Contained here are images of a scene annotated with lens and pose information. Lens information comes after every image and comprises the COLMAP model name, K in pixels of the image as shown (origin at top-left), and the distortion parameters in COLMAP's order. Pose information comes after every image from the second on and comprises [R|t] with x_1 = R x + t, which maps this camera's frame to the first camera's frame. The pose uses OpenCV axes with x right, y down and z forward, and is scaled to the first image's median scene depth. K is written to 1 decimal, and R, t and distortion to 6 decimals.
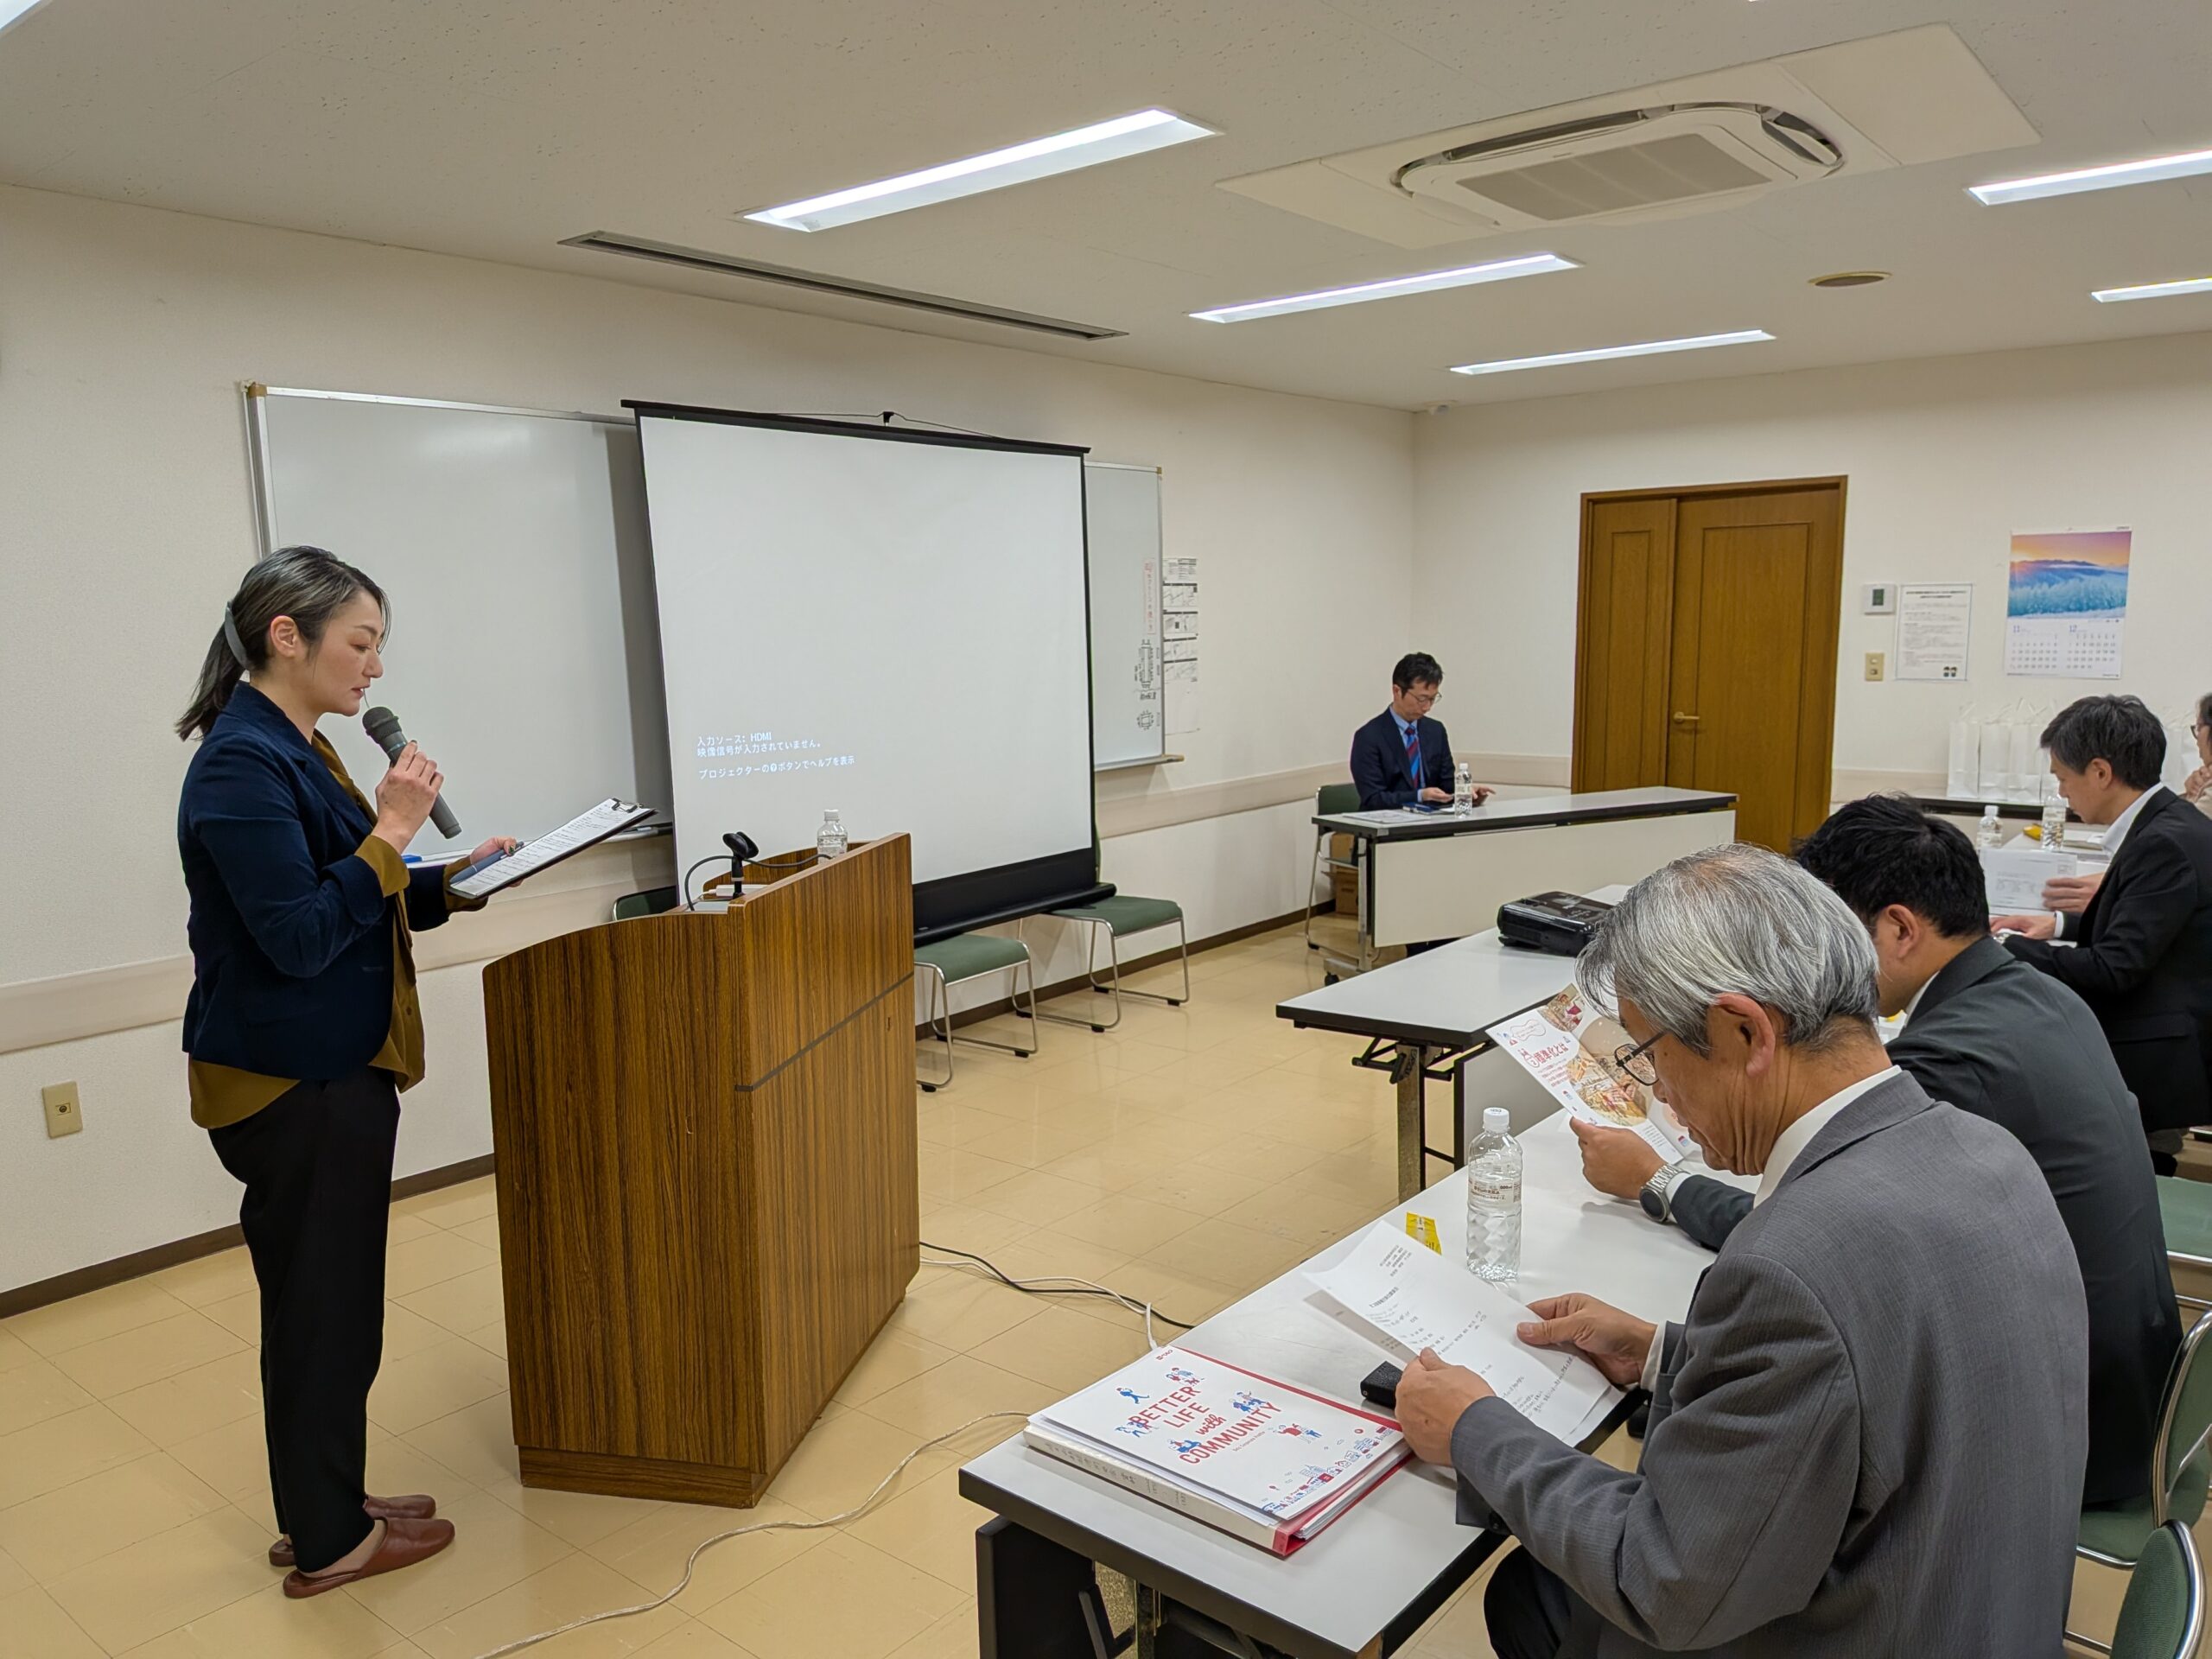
lens RADIAL K [[1589.7, 0, 1089.8], [0, 1589.7, 871.1], [0, 0, 1]] dist [0.093332, -0.167013]
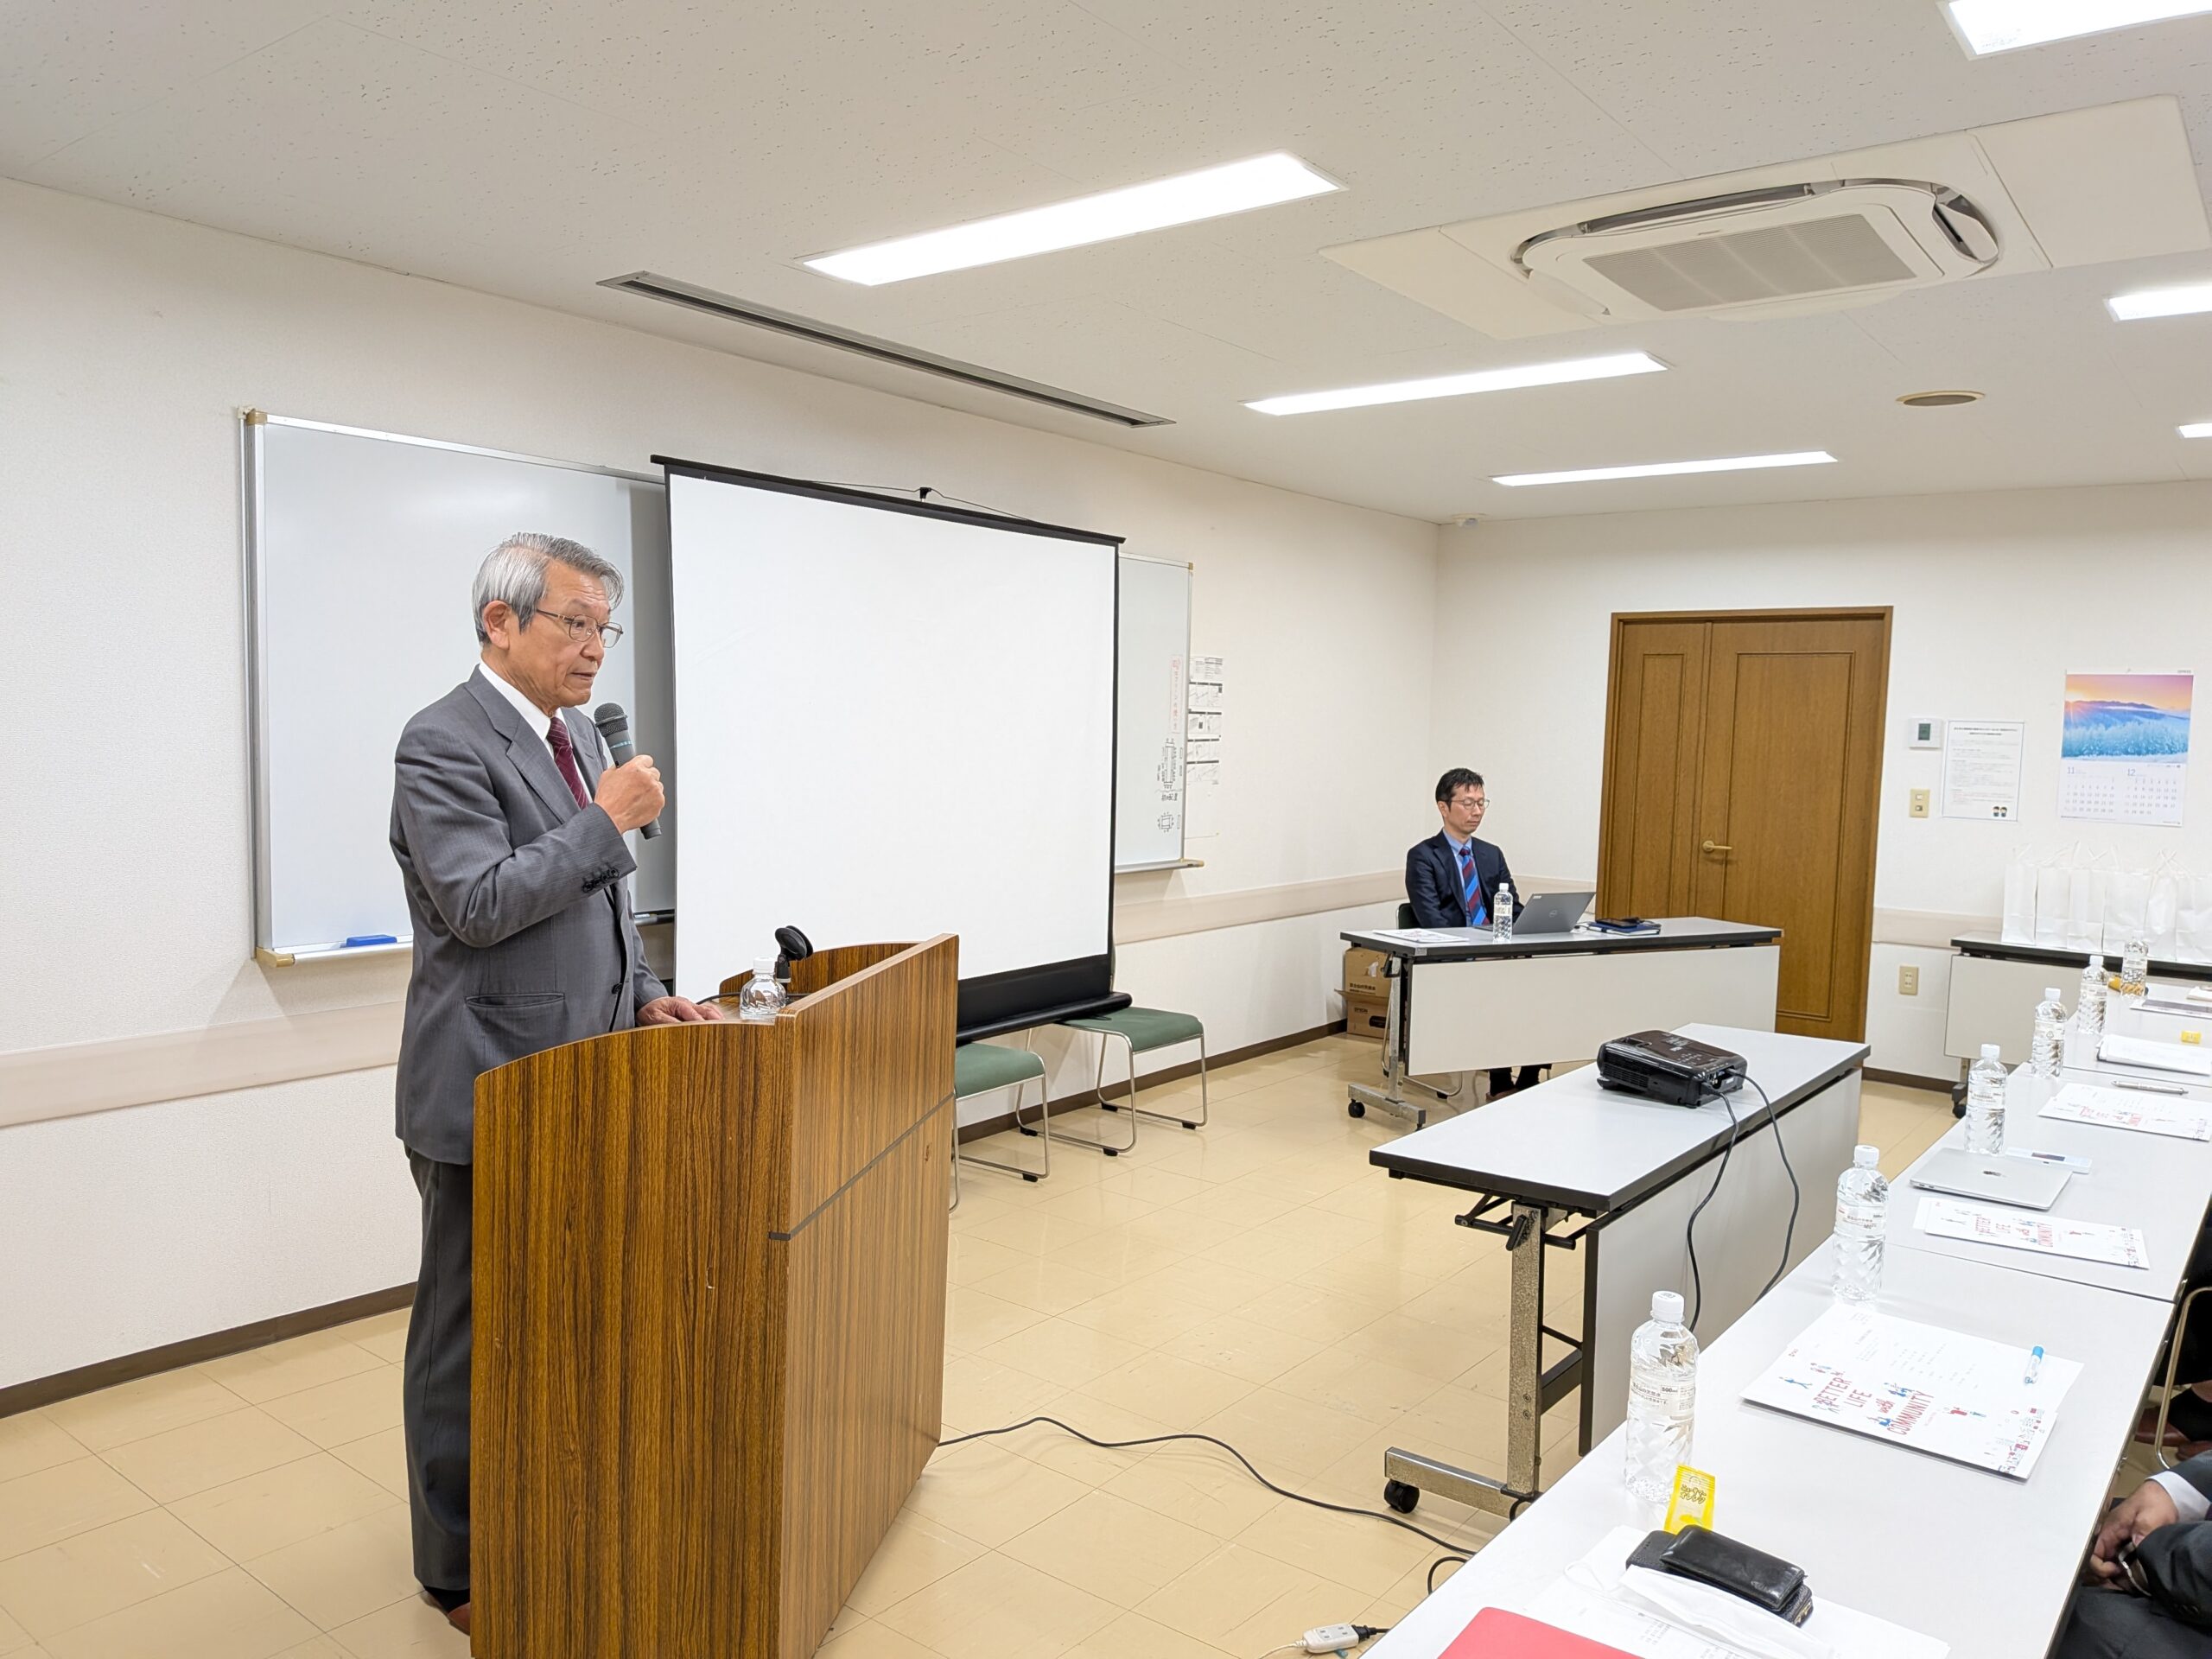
lens RADIAL K [[1581.2, 0, 1077.7], [0, 1581.2, 848.3], [0, 0, 1]] dist [0.082470, -0.135997]
pose [[0.998823, 0.044819, 0.018557, -0.043543], [-0.043234, 0.995978, -0.078471, -0.003856], [-0.022000, 0.077577, 0.996744, 0.077149]]
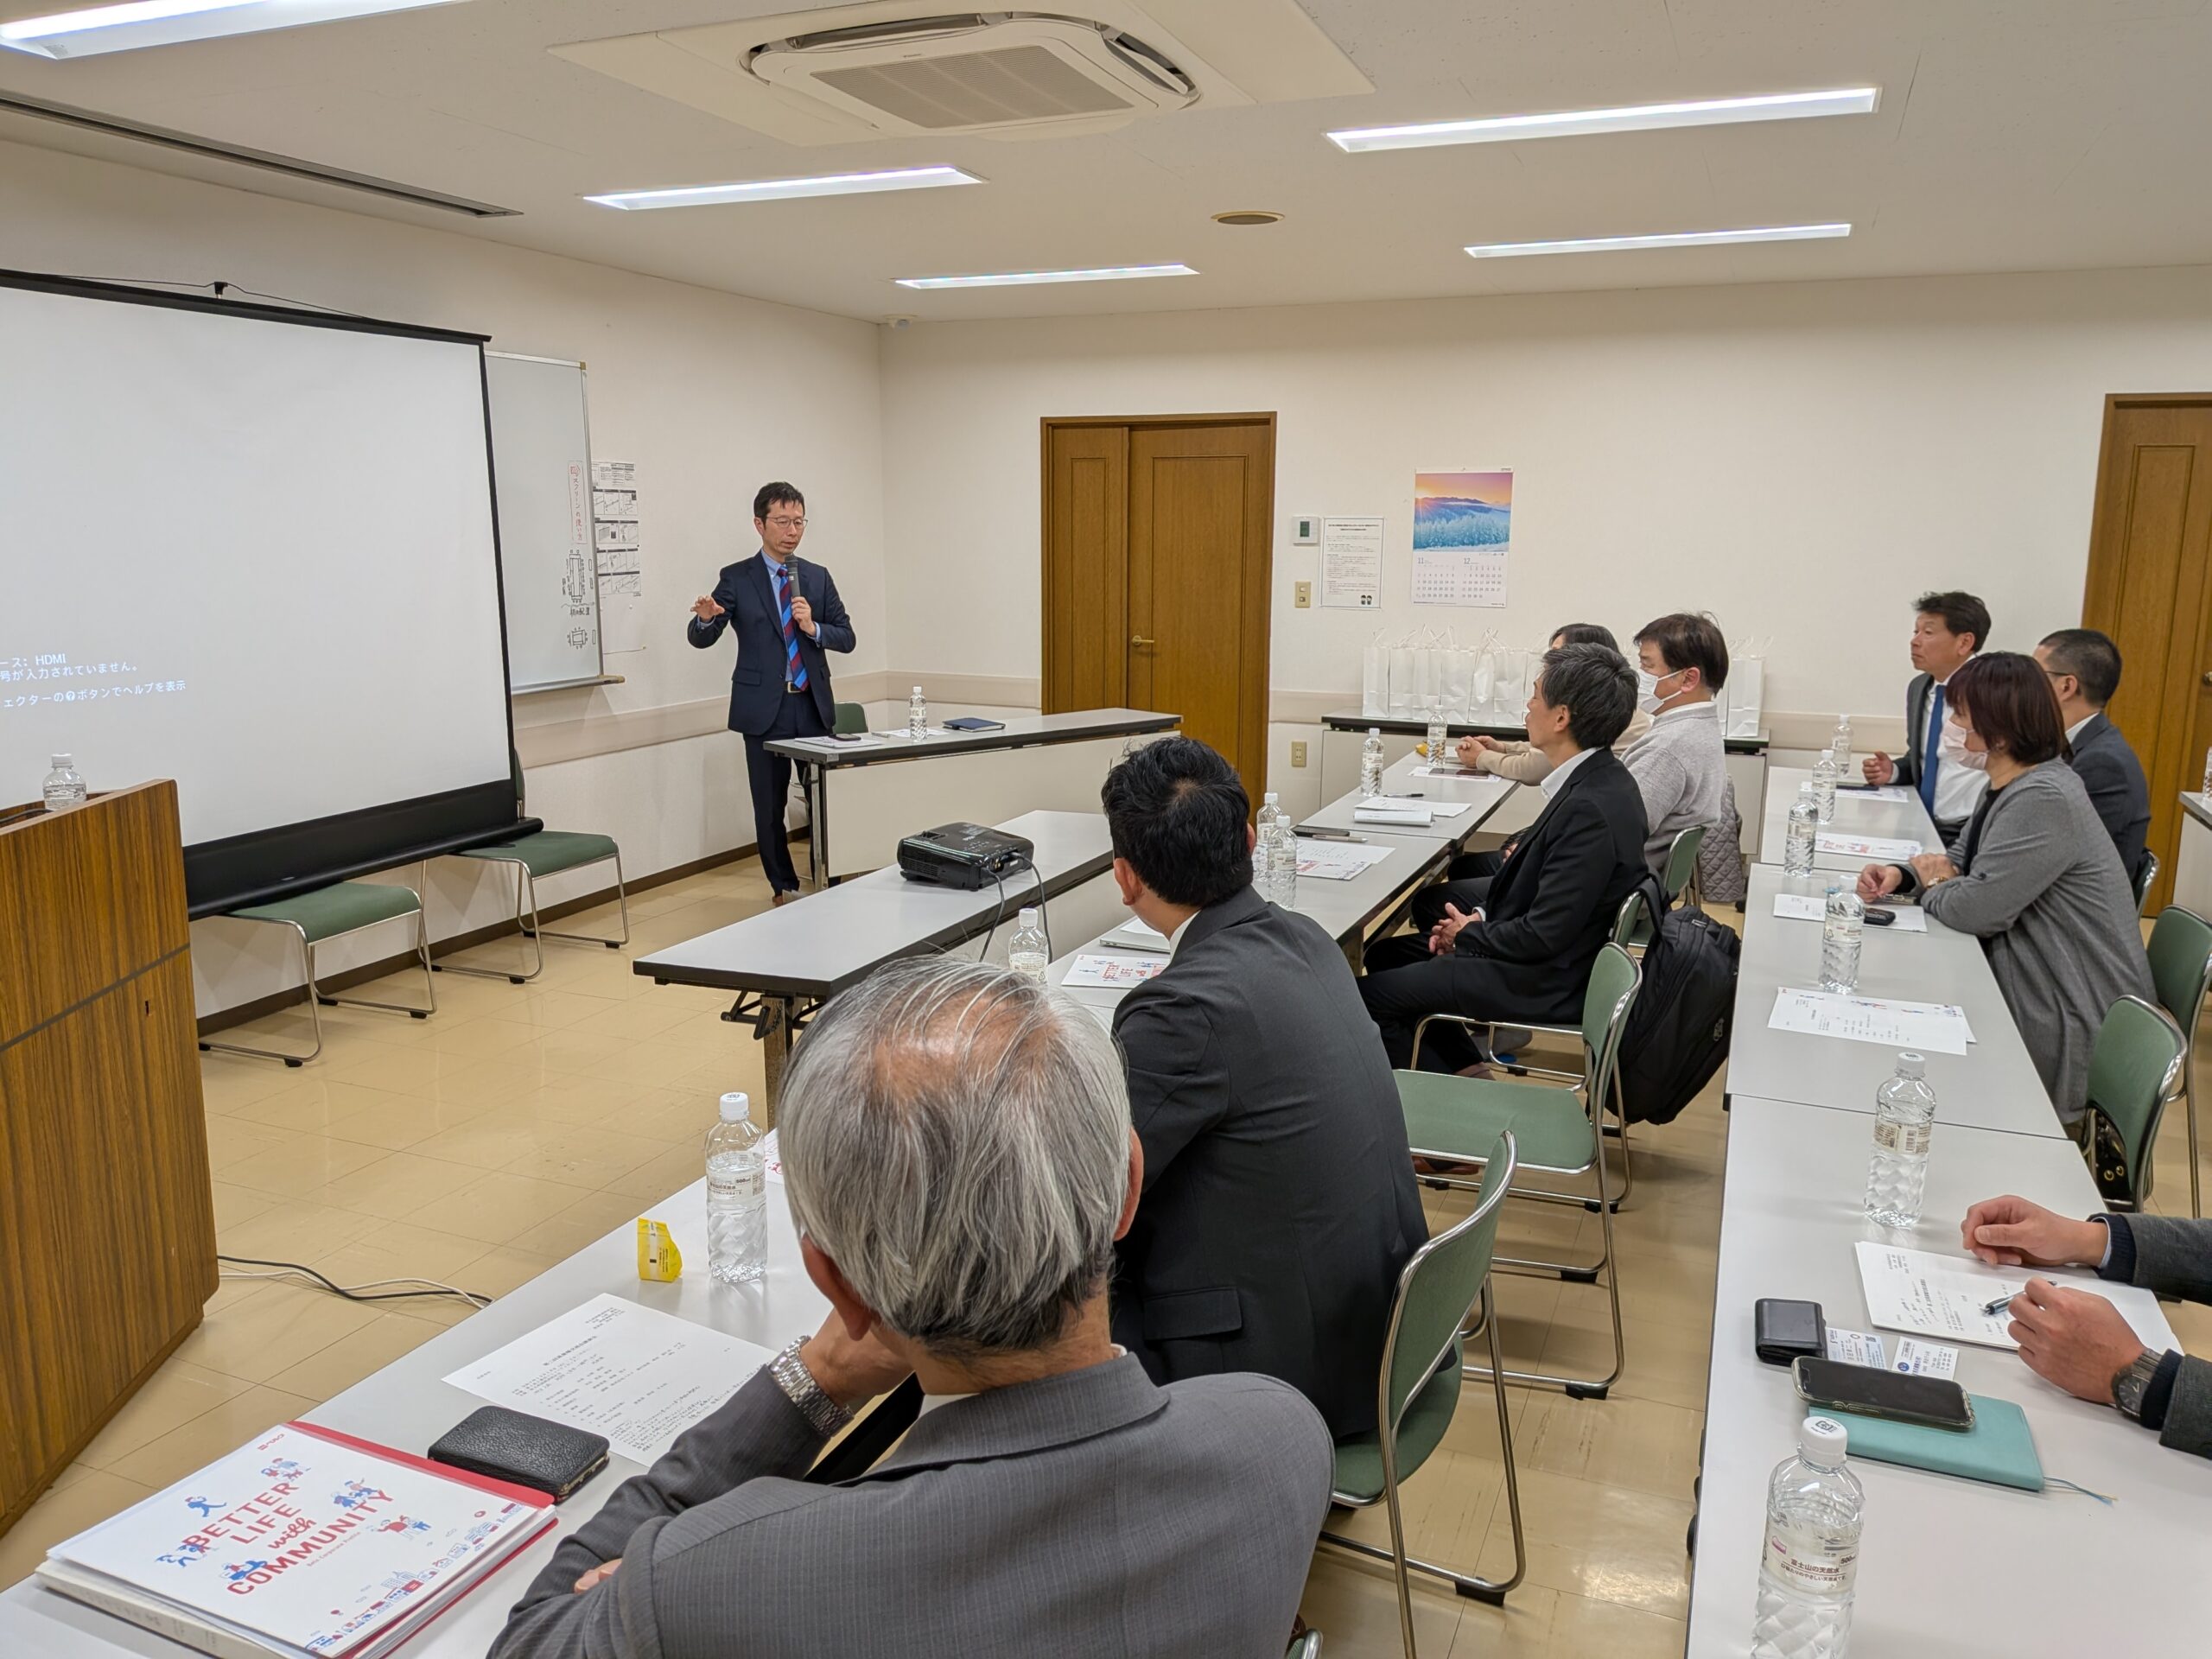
lens RADIAL K [[1588.3, 0, 1109.5], [0, 1588.3, 809.0], [0, 0, 1]] dist [0.112715, -0.199791]
pose [[0.957275, -0.025213, 0.288078, 0.075150], [0.020712, 0.999611, 0.018664, -0.009309], [-0.288437, -0.011900, 0.957425, 0.030429]]
